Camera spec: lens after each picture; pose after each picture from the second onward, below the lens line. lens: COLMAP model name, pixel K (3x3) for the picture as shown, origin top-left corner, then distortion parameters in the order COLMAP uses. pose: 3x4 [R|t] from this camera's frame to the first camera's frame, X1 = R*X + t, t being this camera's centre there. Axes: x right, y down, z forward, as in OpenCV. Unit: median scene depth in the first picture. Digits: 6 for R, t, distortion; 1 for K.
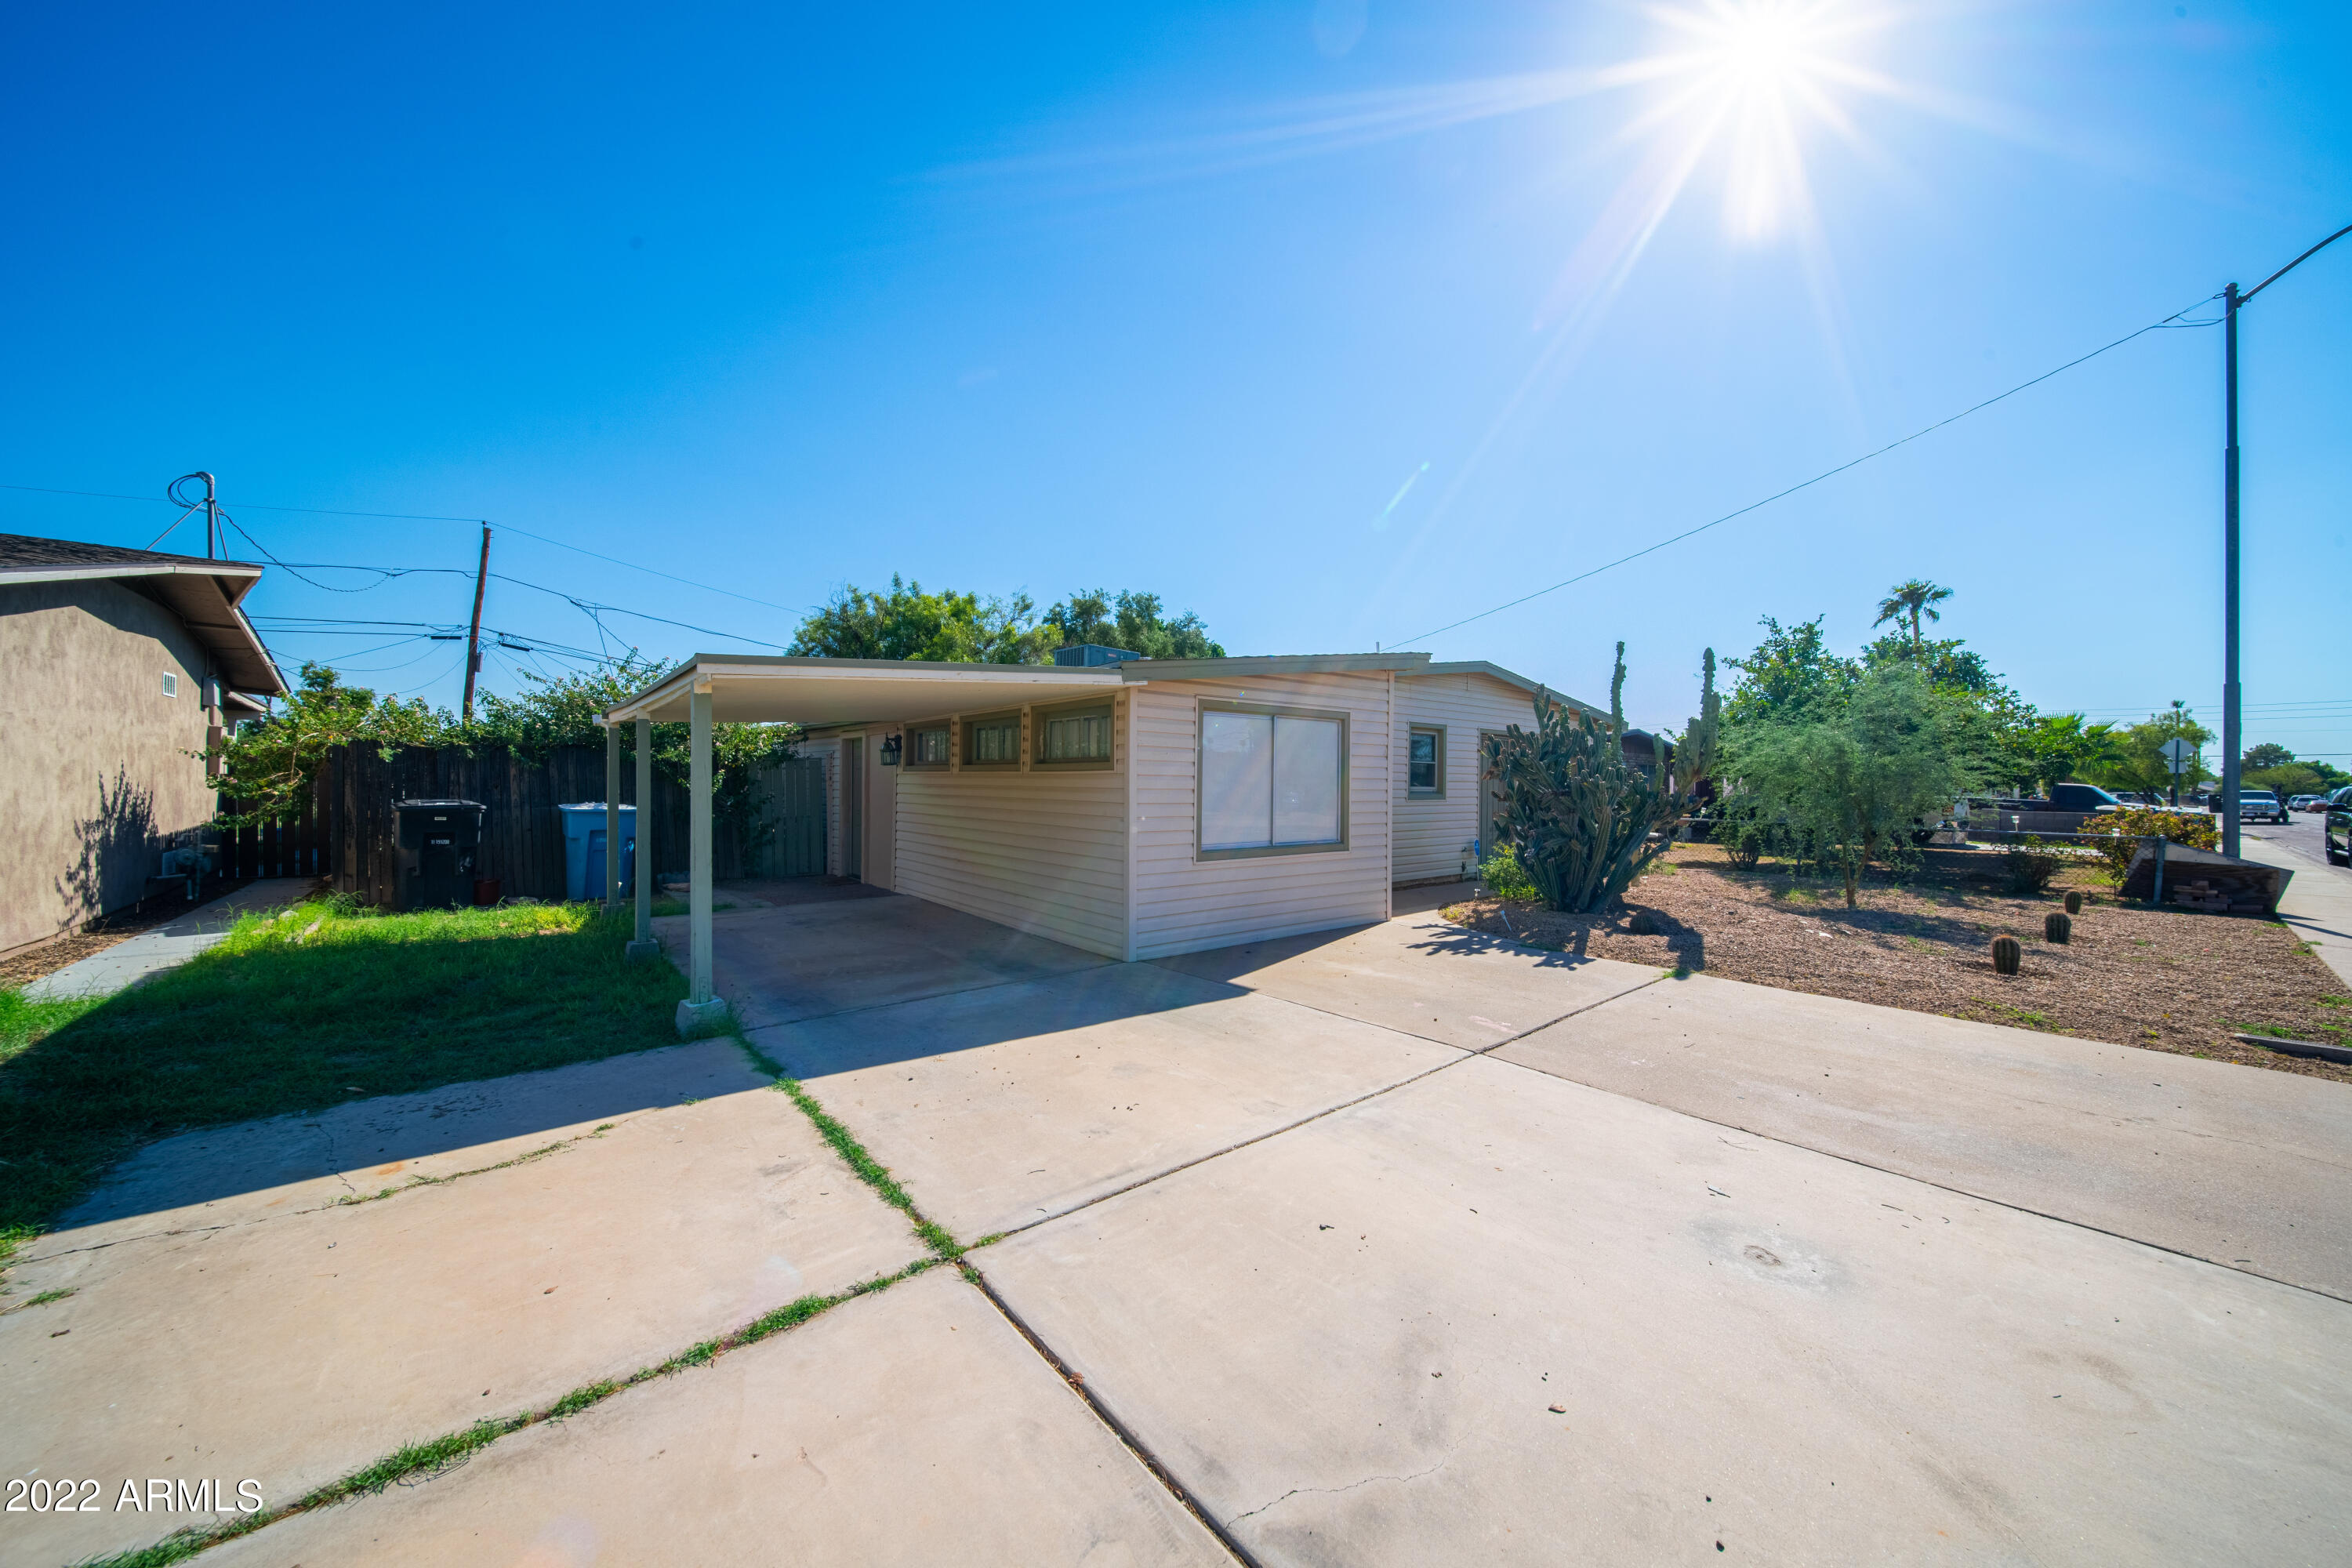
lens RADIAL K [[831.1, 0, 1169.9], [0, 831.1, 784.8], [0, 0, 1]] dist [0.000346, -0.001339]
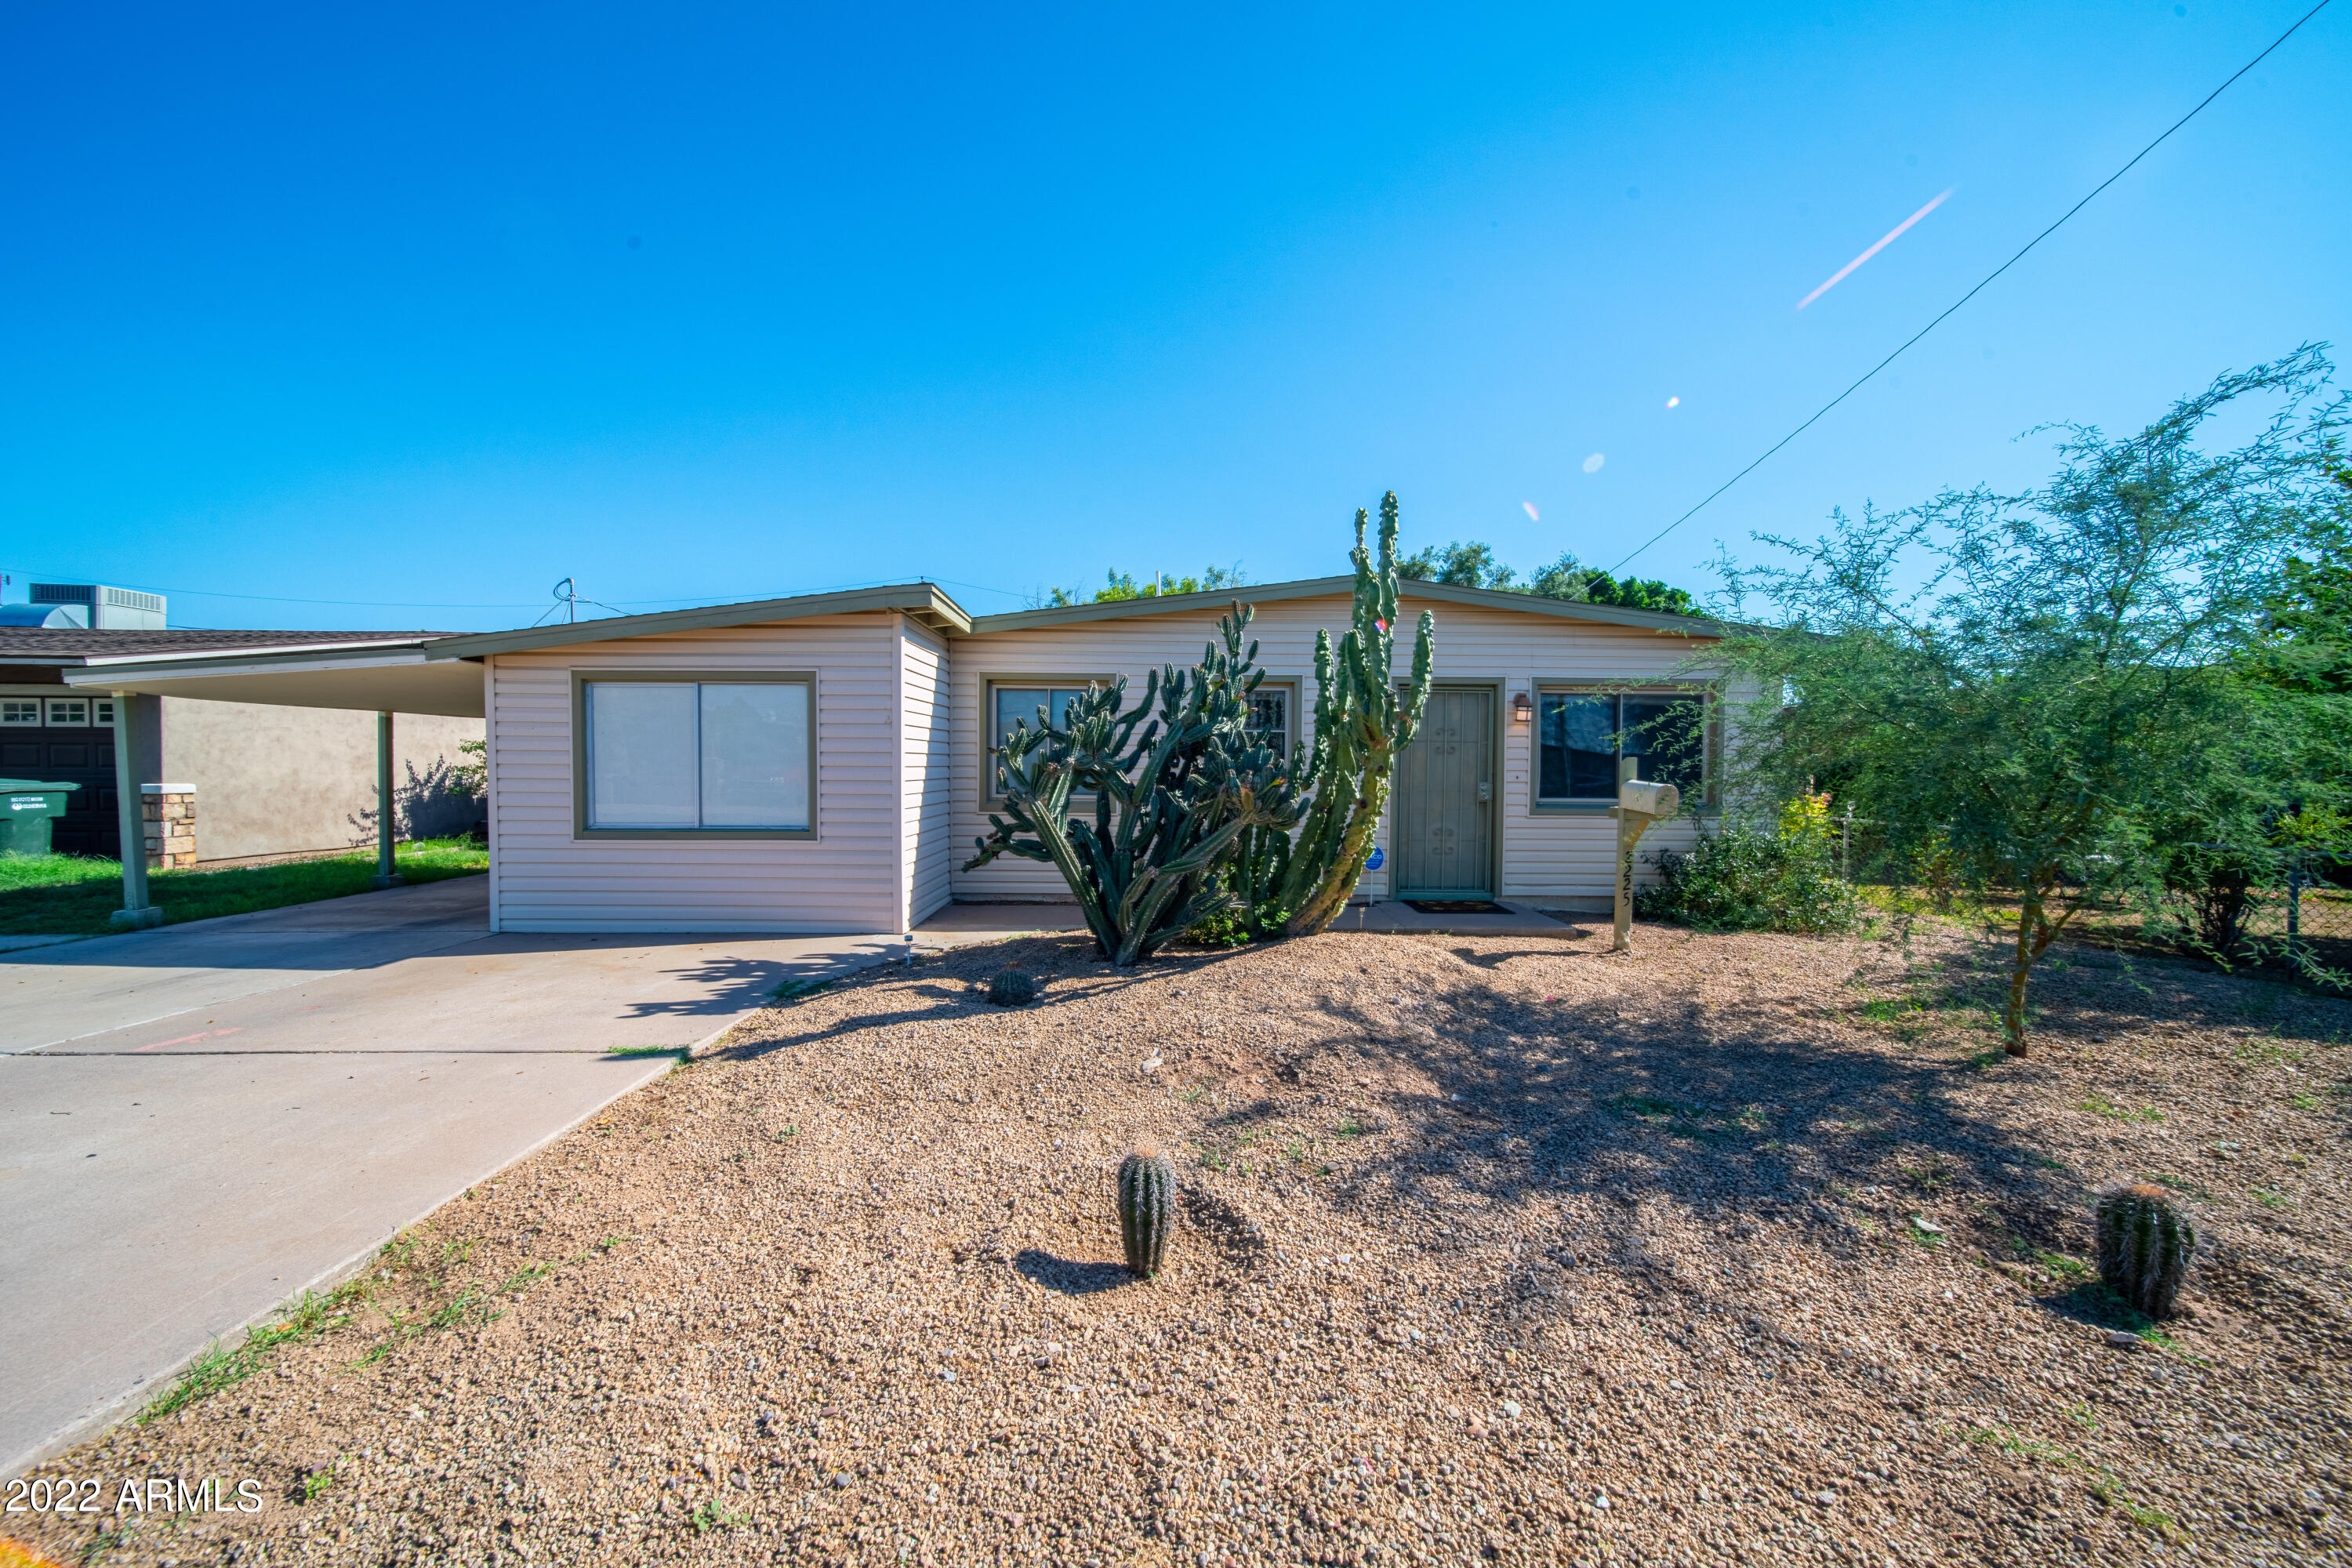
lens RADIAL K [[831.1, 0, 1172.0], [0, 831.1, 788.5], [0, 0, 1]] dist [0.000346, -0.001339]
pose [[0.771015, 0.012530, -0.636694, 1.080066], [-0.002275, 0.999854, 0.016921, 0.014244], [0.636813, -0.011597, 0.770931, 0.636808]]
